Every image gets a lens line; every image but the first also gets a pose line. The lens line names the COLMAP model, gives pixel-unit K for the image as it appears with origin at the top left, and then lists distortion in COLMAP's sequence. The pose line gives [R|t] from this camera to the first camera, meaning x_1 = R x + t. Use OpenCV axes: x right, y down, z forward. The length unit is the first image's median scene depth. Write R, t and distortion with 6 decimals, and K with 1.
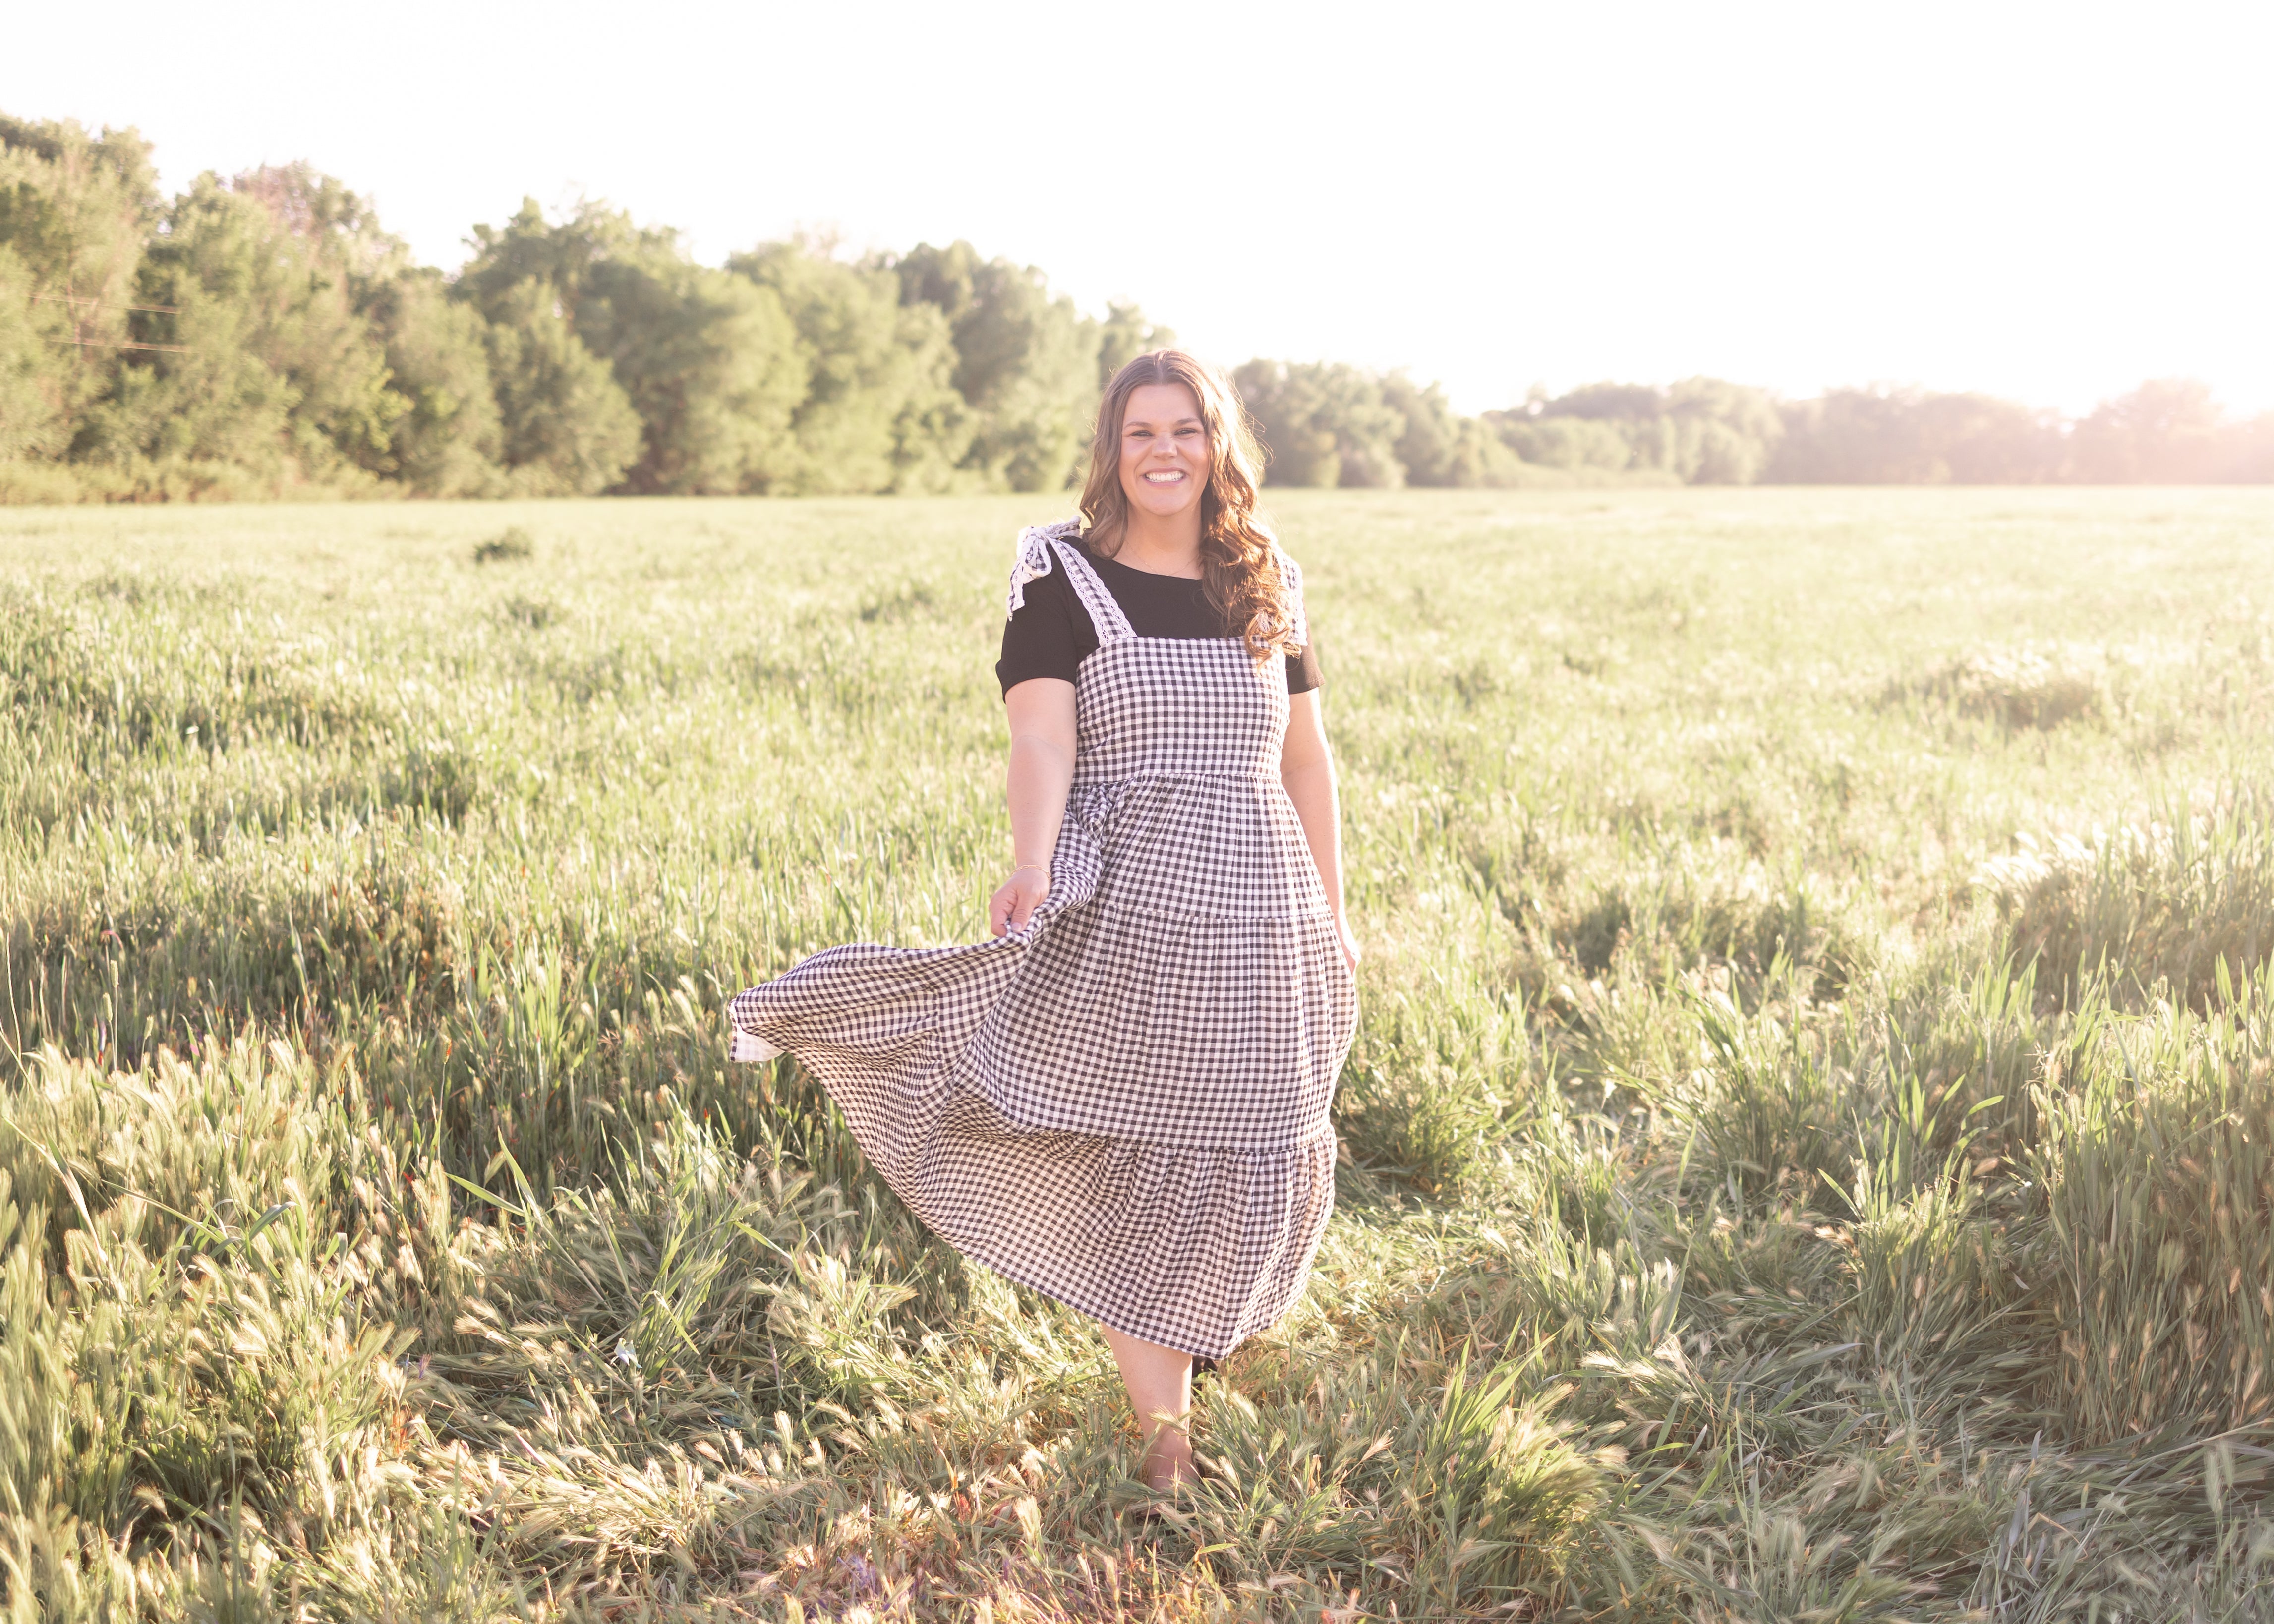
lens RADIAL K [[2987.7, 0, 1178.8], [0, 2987.7, 670.2], [0, 0, 1]] dist [-0.003262, 0.001777]
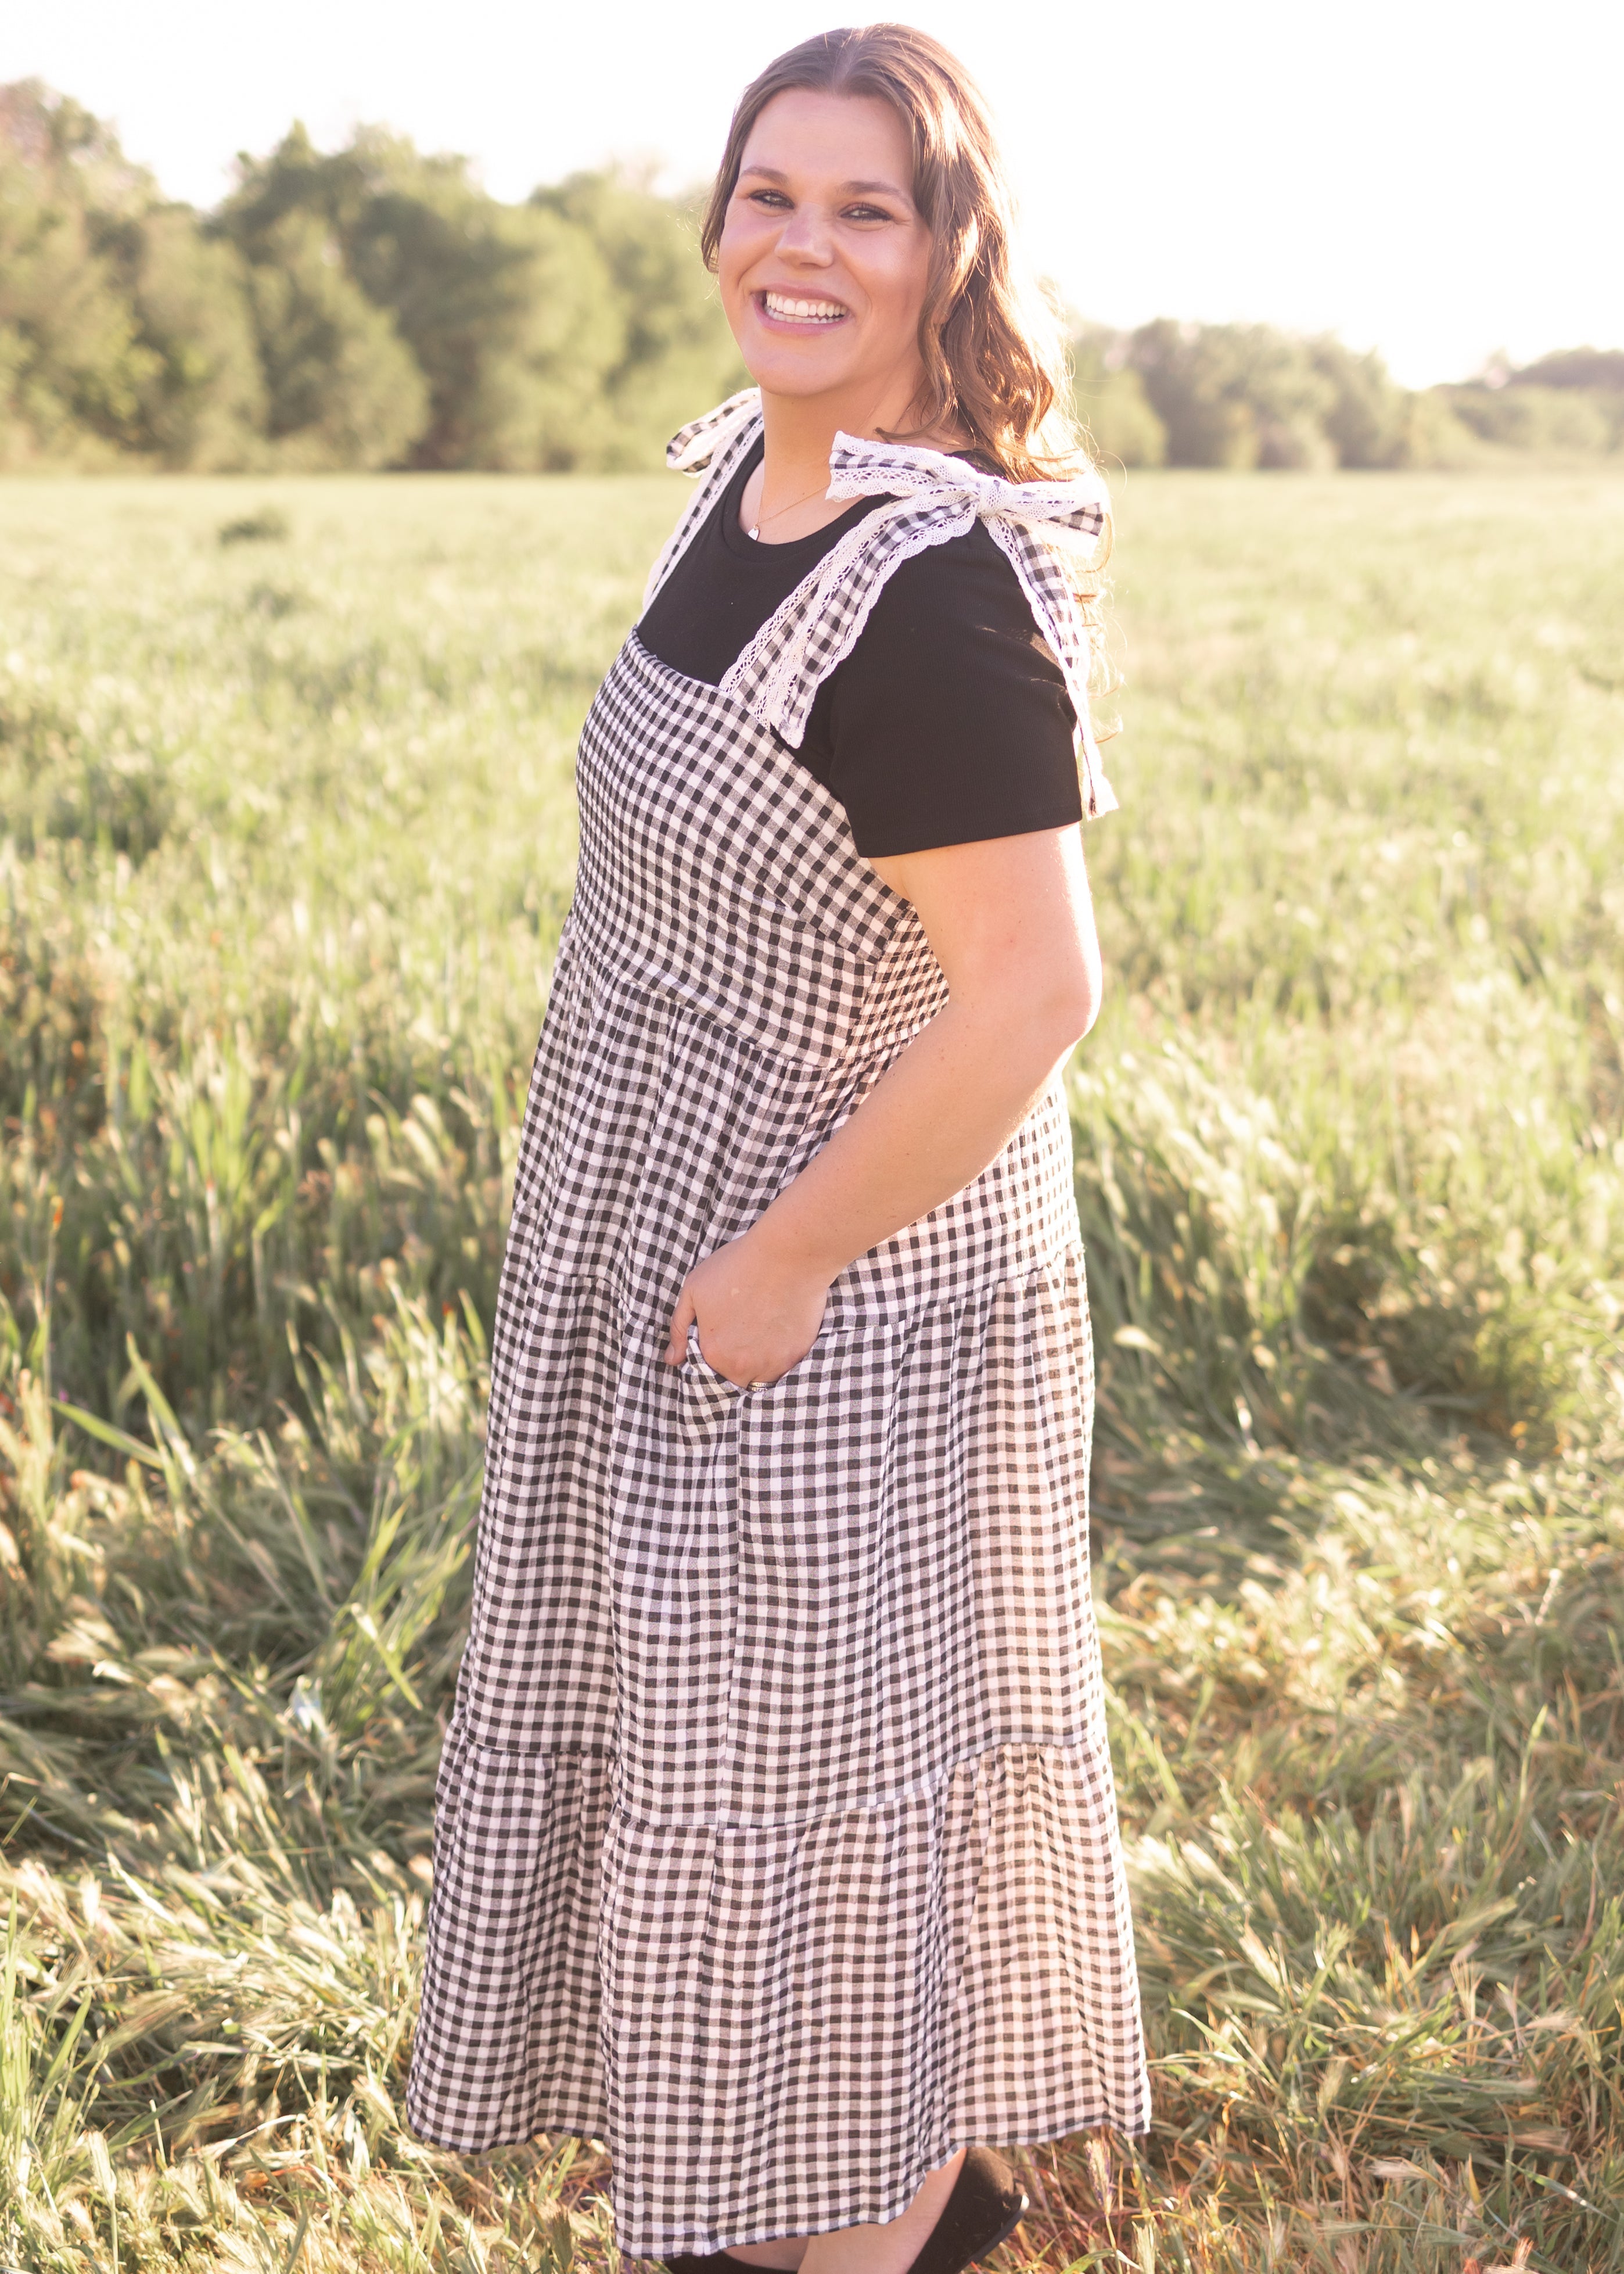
lens RADIAL K [[3359.6, 0, 741.7], [0, 3359.6, 1020.1], [0, 0, 1]] dist [-0.005205, 0.008962]
pose [[0.996020, 0.020289, -0.086792, -0.014586], [-0.011773, 0.995163, 0.097525, 0.004756], [0.088351, -0.096115, 0.991441, 0.138064]]
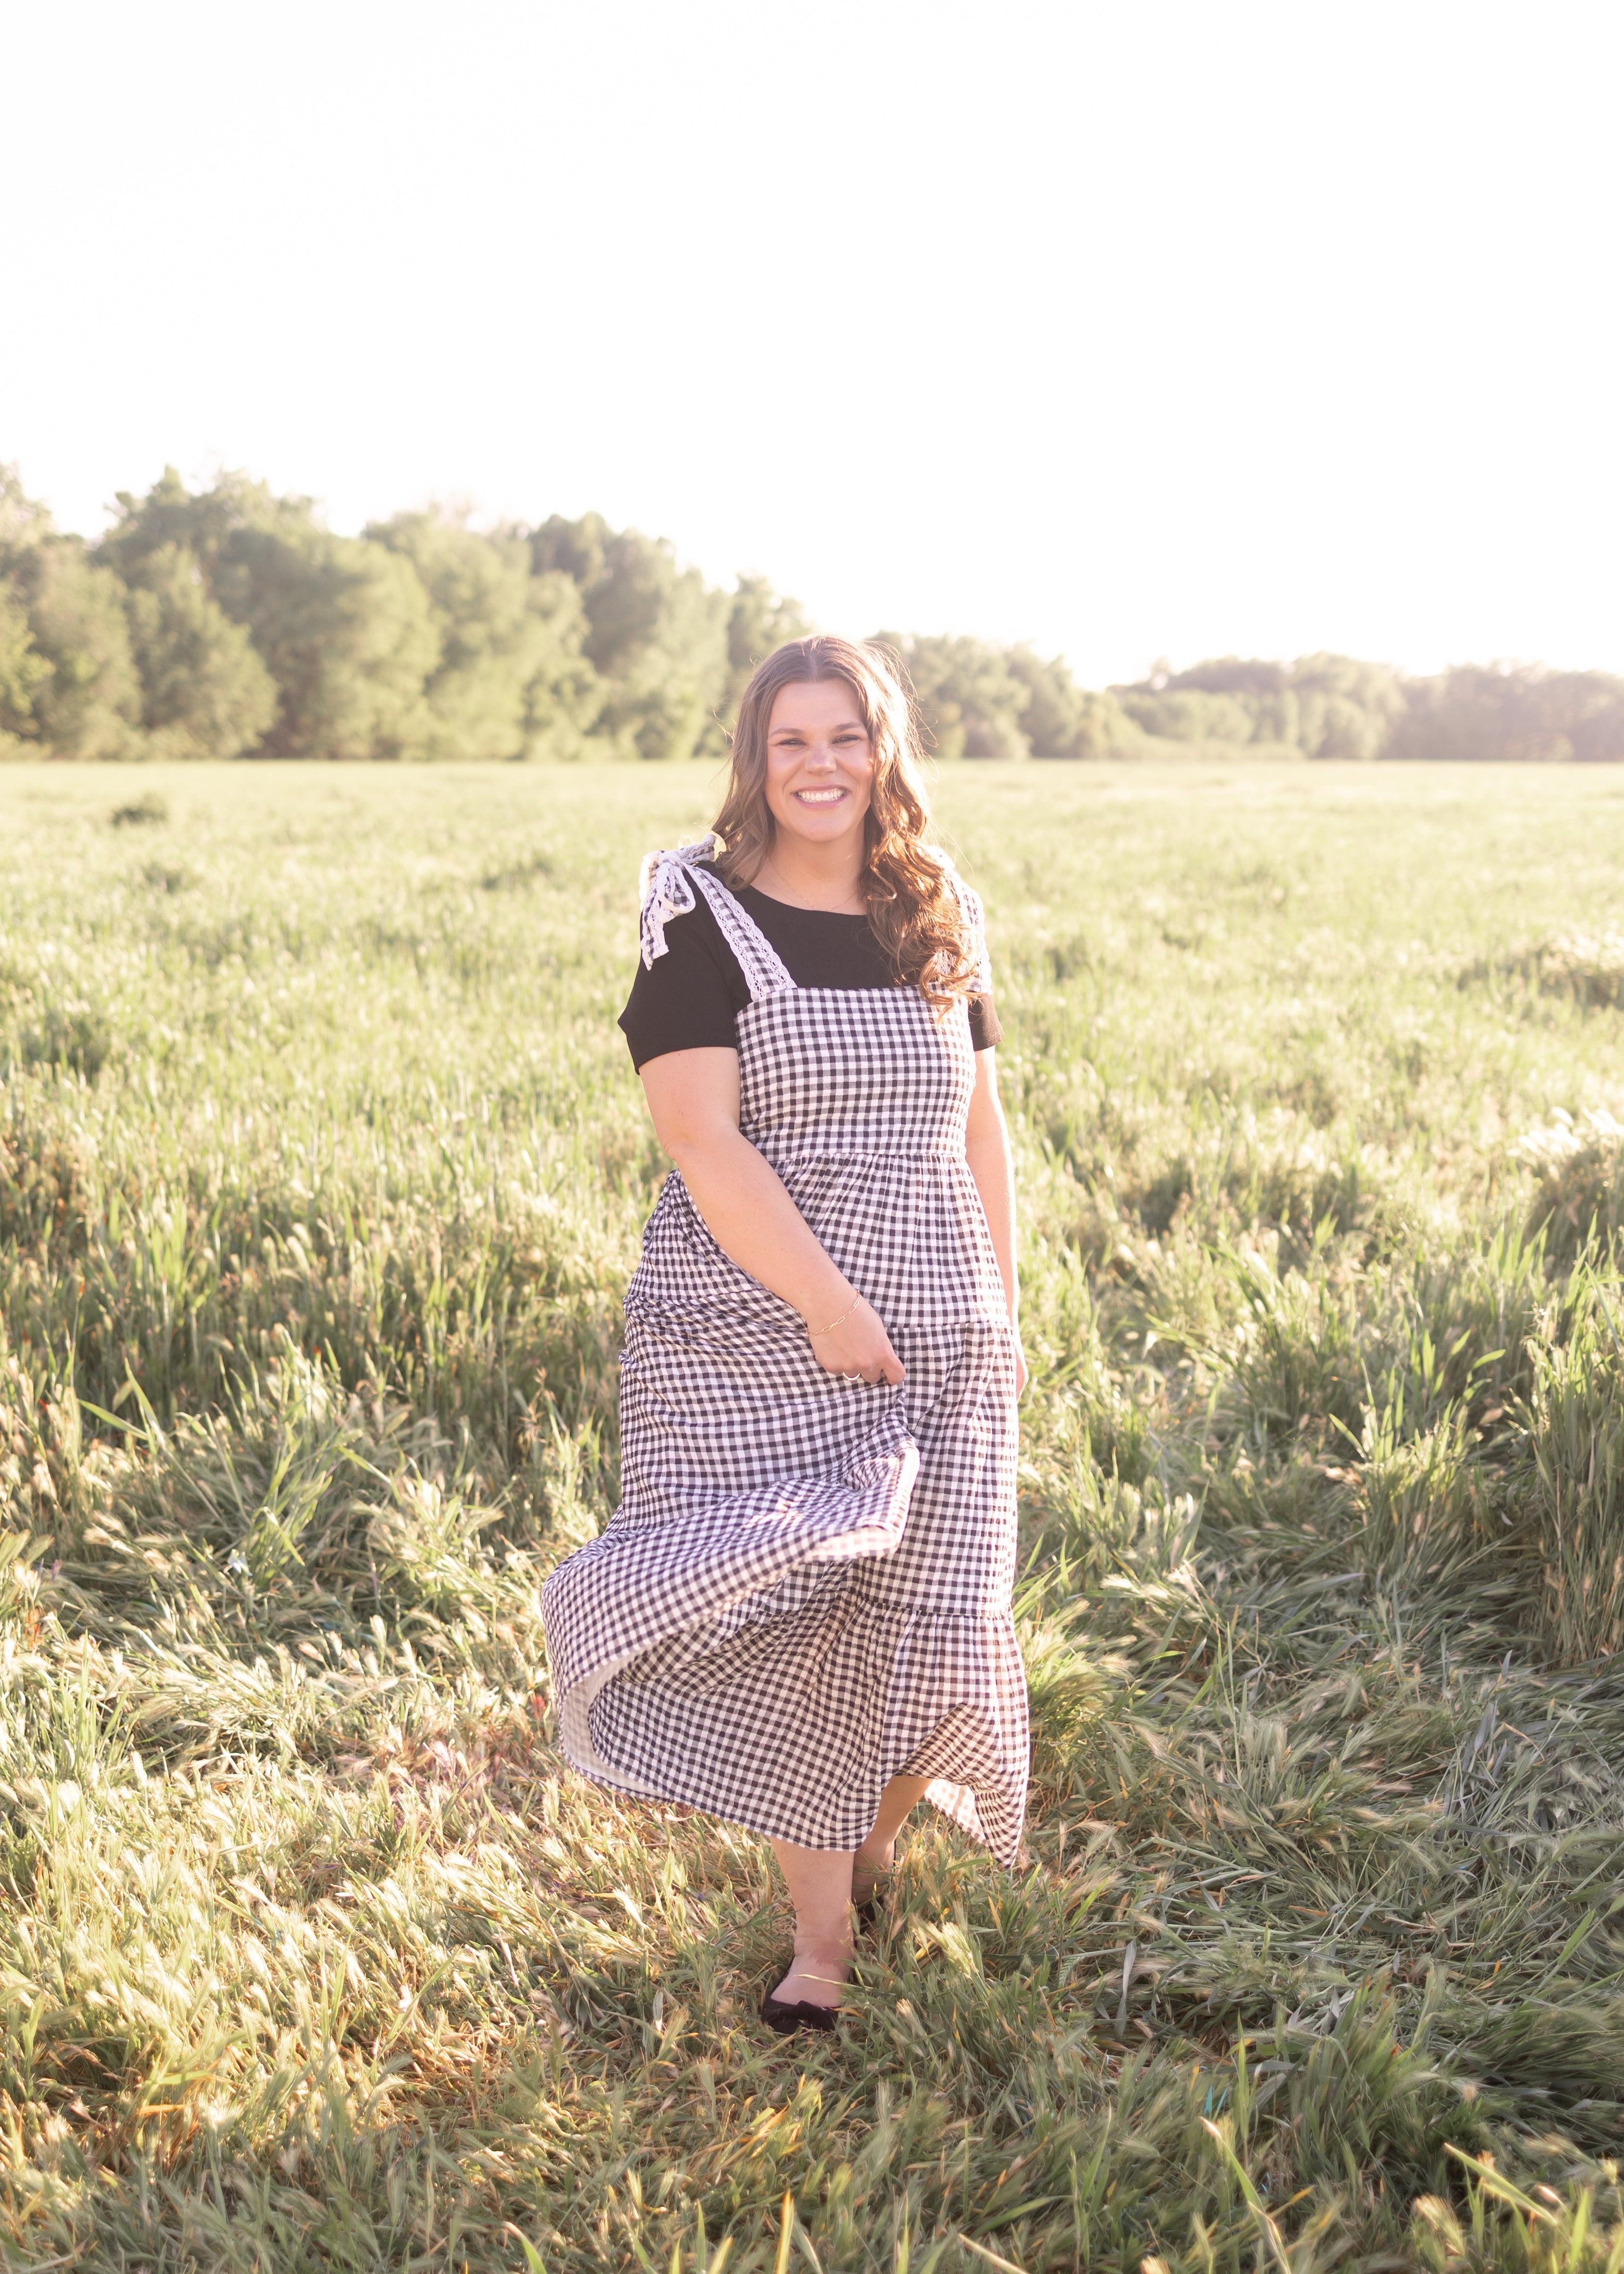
lens RADIAL K [[2987.4, 0, 754.1], [0, 2987.4, 944.5], [0, 0, 1]] dist [-0.003262, 0.001777]
pose [[0.999735, 0.012075, -0.019583, 0.011141], [-0.012006, 0.999921, 0.003623, -0.002912], [0.019626, -0.003387, 0.999802, -0.045292]]
